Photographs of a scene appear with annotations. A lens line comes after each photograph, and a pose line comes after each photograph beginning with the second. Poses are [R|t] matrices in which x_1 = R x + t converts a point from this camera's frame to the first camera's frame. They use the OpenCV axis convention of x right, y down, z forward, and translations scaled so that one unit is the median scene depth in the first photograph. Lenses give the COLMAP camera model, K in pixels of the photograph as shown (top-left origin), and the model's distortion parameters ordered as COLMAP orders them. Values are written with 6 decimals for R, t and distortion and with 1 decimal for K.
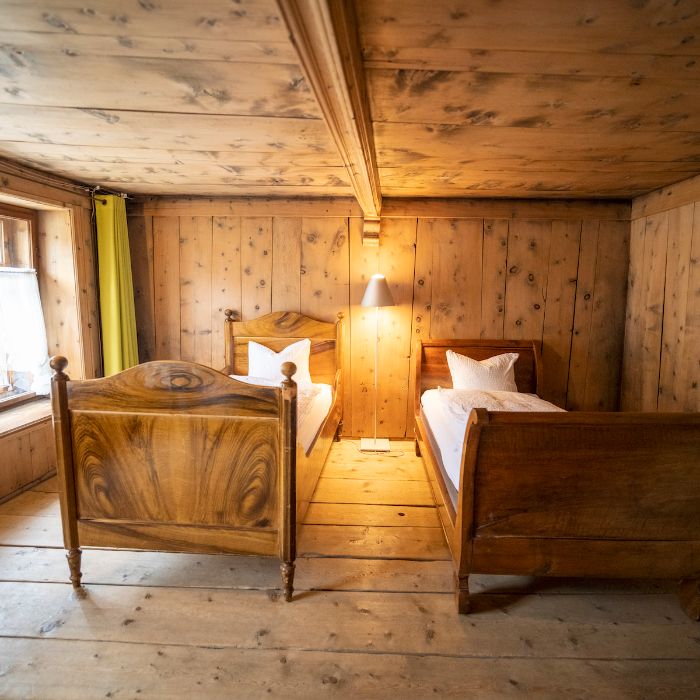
lens RADIAL K [[453.4, 0, 350.2], [0, 453.4, 353.9], [0, 0, 1]] dist [-0.014335, 0.004473]
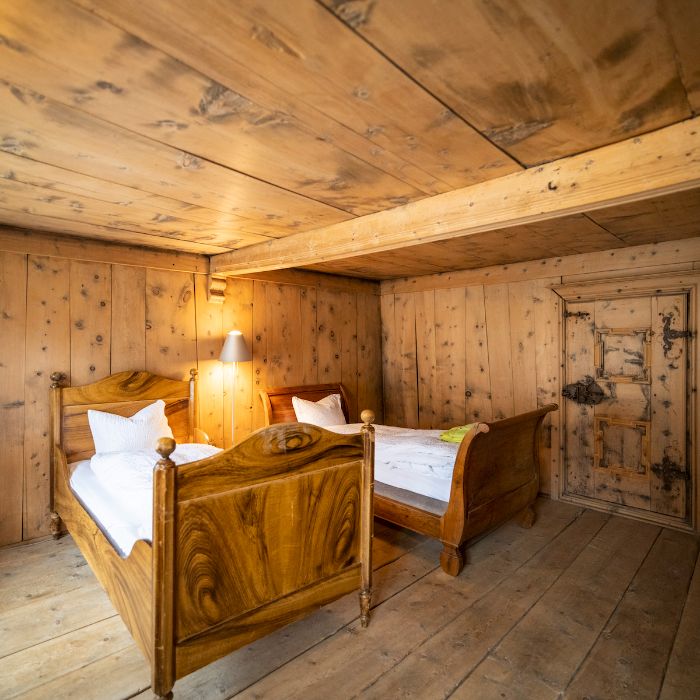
lens RADIAL K [[453.4, 0, 349.3], [0, 453.4, 353.8], [0, 0, 1]] dist [-0.014335, 0.004473]
pose [[0.687501, -0.027257, 0.725672, -0.584299], [0.105353, 0.992467, -0.062533, -0.033818], [-0.718501, 0.119443, 0.685193, 0.114559]]
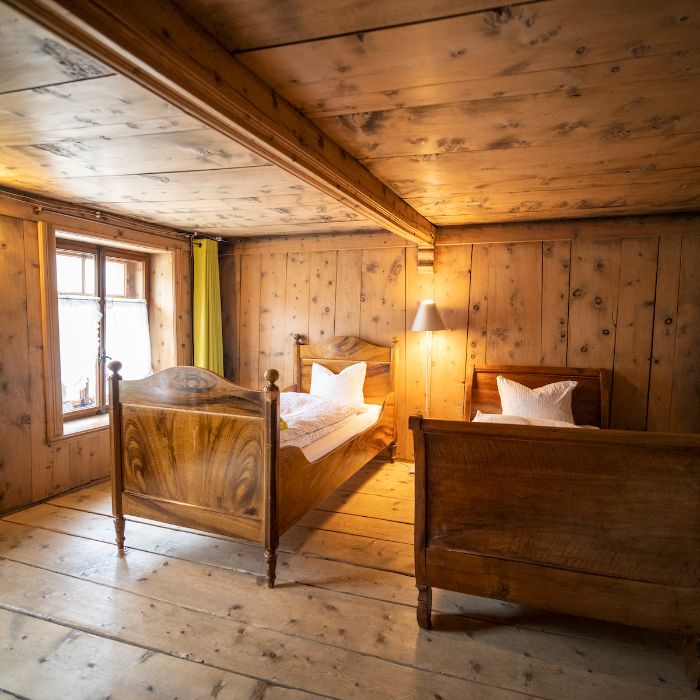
lens RADIAL K [[453.4, 0, 349.9], [0, 453.4, 353.4], [0, 0, 1]] dist [-0.014335, 0.004473]
pose [[0.955231, 0.016500, -0.295401, 0.223686], [-0.039502, 0.996617, -0.072068, 0.030035], [0.293213, 0.080511, 0.952651, -0.025698]]
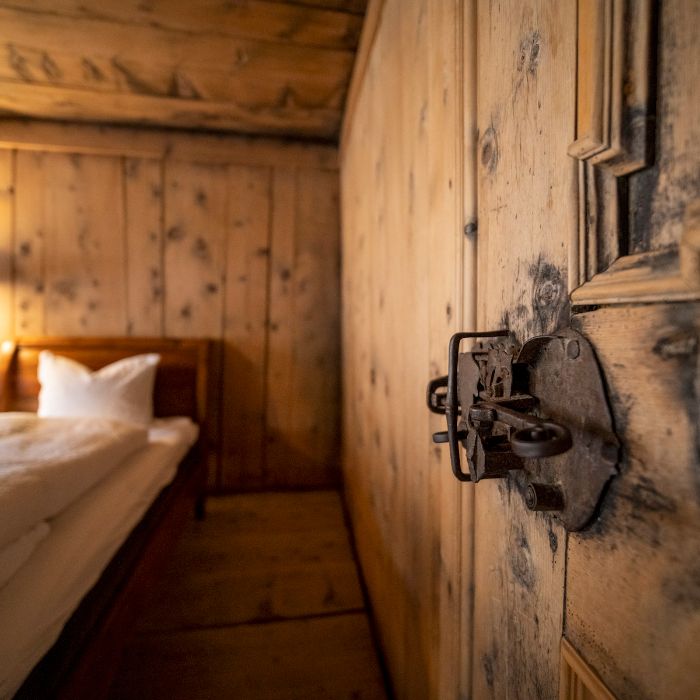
lens RADIAL K [[453.4, 0, 357.0], [0, 453.4, 352.9], [0, 0, 1]] dist [-0.014335, 0.004473]
pose [[0.982598, -0.007474, 0.185594, 0.593177], [0.020014, 0.997633, -0.065787, 0.047453], [-0.184663, 0.068357, 0.980422, 0.361502]]
